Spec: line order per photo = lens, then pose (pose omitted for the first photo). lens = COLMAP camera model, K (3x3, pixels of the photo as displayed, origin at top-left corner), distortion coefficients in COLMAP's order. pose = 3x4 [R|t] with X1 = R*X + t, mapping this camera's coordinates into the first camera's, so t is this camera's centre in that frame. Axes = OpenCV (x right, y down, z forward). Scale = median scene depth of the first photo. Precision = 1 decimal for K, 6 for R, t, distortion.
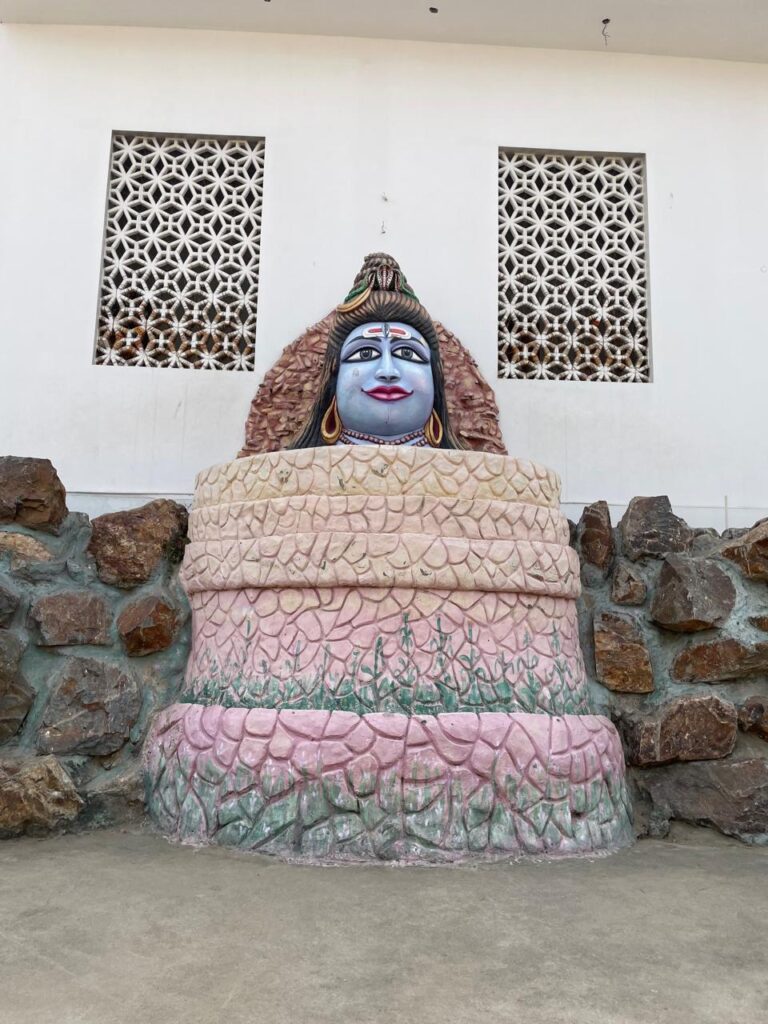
lens RADIAL K [[780.6, 0, 384.0], [0, 780.6, 512.0], [0, 0, 1]] dist [0.096409, -0.147774]
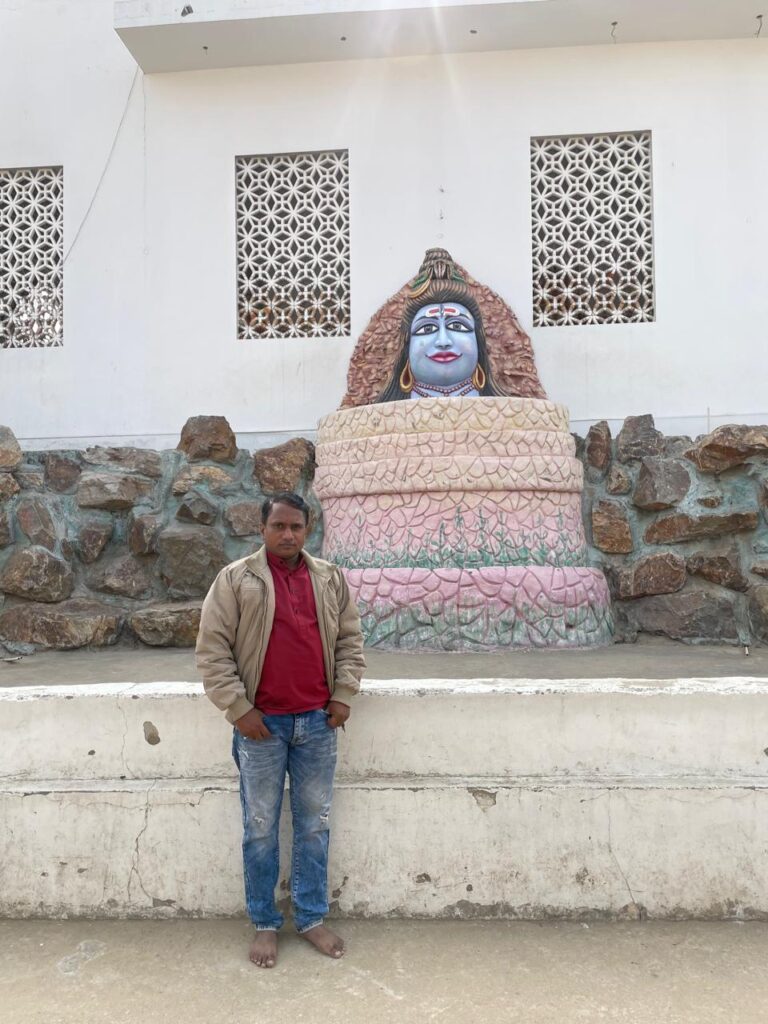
lens RADIAL K [[780.6, 0, 384.0], [0, 780.6, 512.0], [0, 0, 1]] dist [0.096409, -0.147774]
pose [[0.990888, -0.041234, -0.128222, 0.069073], [0.057804, 0.990046, 0.128323, -0.060224], [0.121654, -0.134566, 0.983409, -0.479293]]
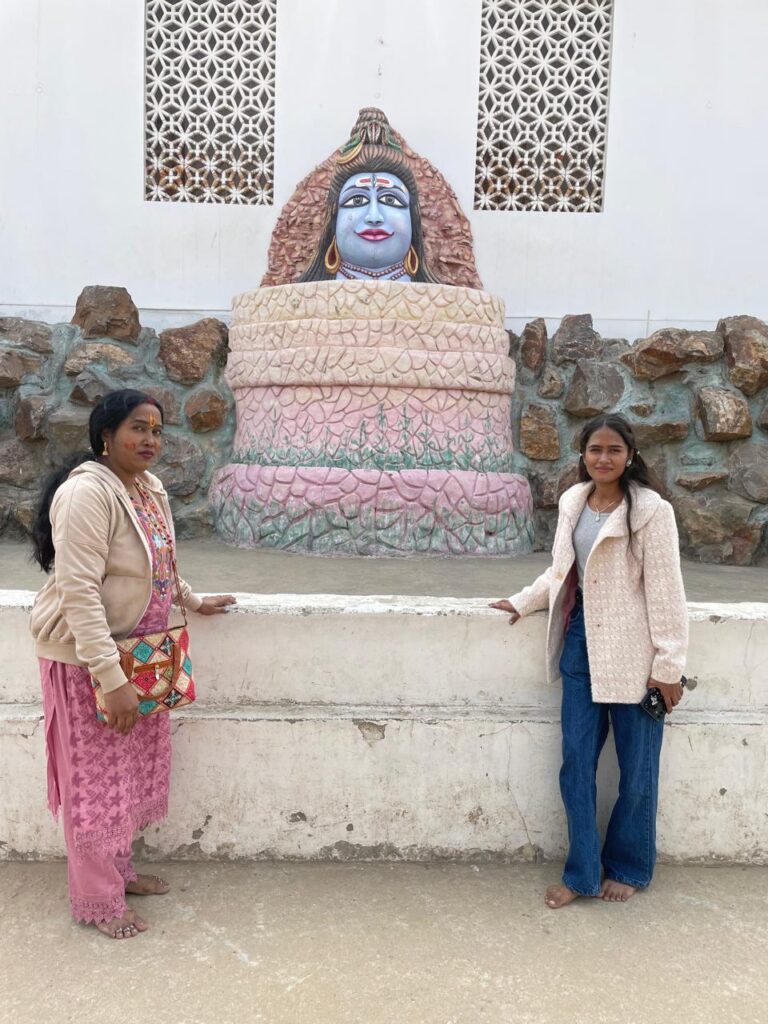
lens RADIAL K [[781.4, 0, 381.5], [0, 781.4, 515.1], [0, 0, 1]] dist [0.106735, -0.163330]
pose [[0.998818, 0.010735, -0.047403, 0.085364], [0.001954, 0.965647, 0.259851, -0.042465], [0.048564, -0.259637, 0.964484, -0.394996]]
